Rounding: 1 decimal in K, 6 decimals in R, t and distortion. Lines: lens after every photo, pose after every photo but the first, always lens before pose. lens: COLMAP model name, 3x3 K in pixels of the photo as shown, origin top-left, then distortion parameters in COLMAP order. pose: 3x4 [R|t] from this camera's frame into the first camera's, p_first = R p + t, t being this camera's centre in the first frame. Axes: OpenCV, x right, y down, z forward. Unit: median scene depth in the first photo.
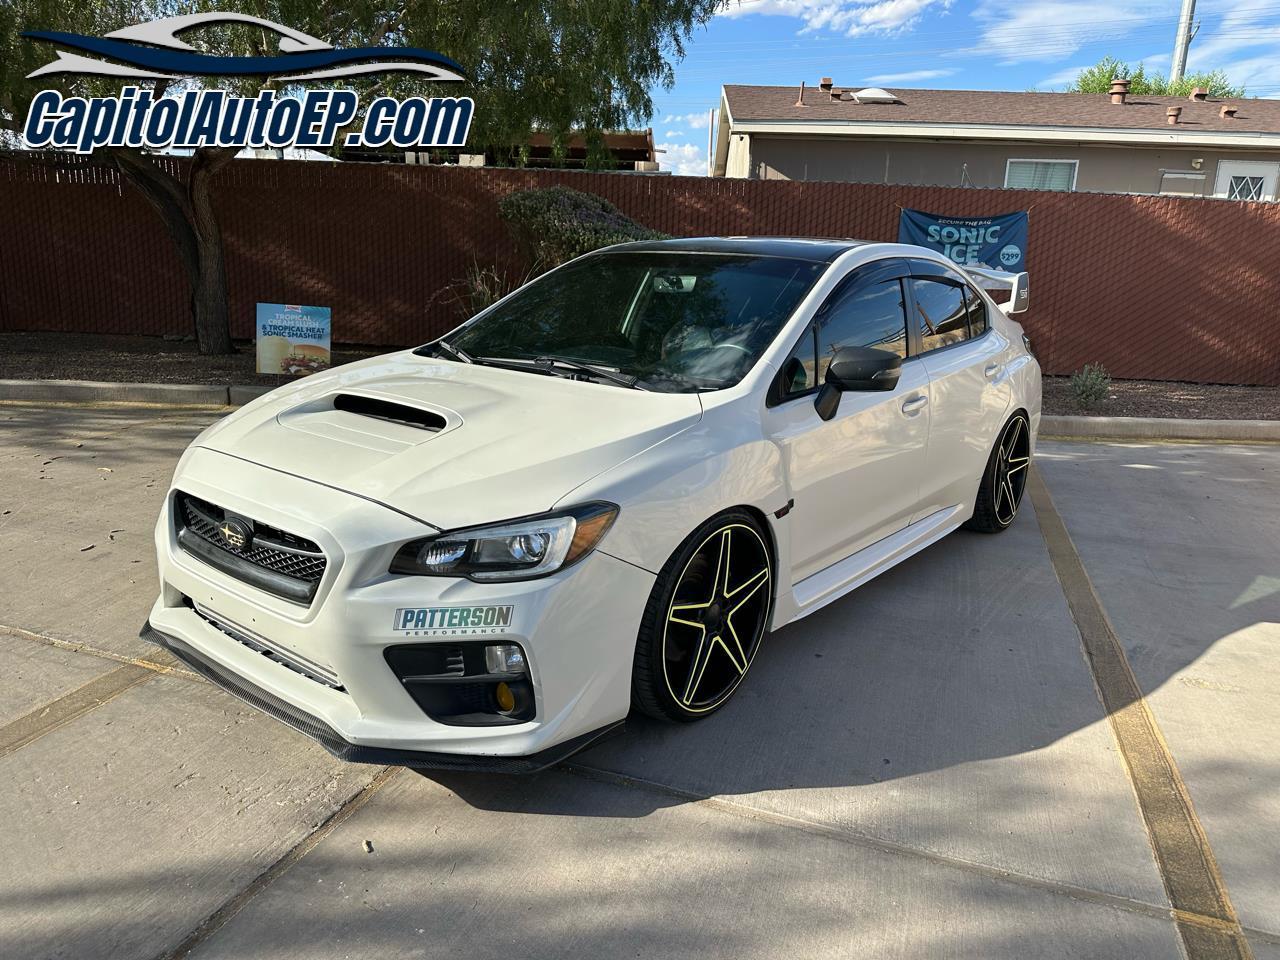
lens RADIAL K [[929.7, 0, 639.2], [0, 929.7, 484.2], [0, 0, 1]] dist [0.009553, -0.021252]
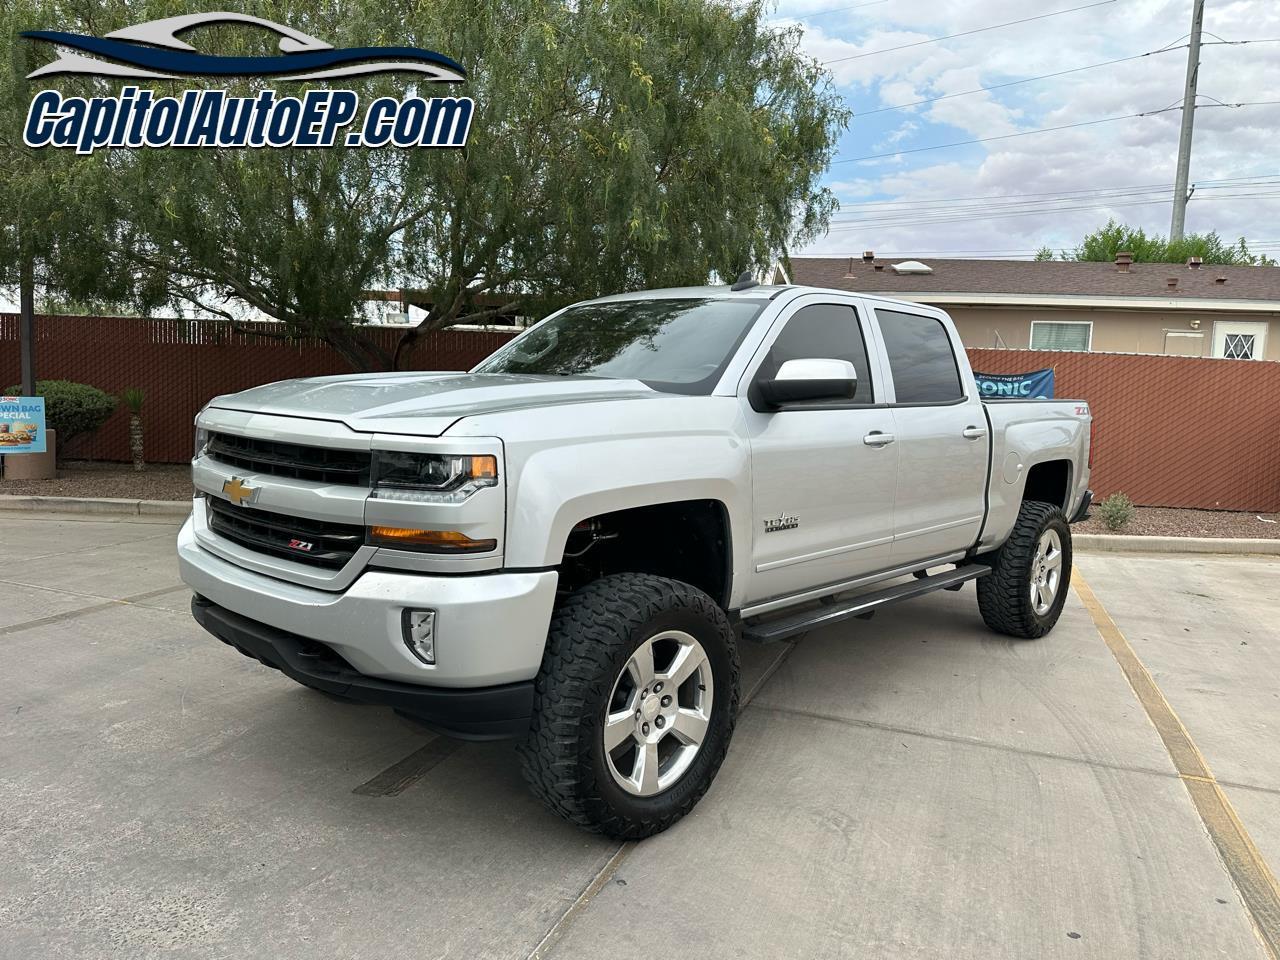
lens RADIAL K [[929.7, 0, 639.7], [0, 929.7, 479.4], [0, 0, 1]] dist [0.009553, -0.021252]
pose [[0.999723, -0.000357, -0.023514, -0.089010], [-0.003063, 0.989395, -0.145217, 0.025438], [0.023316, 0.145248, 0.989120, -0.182326]]
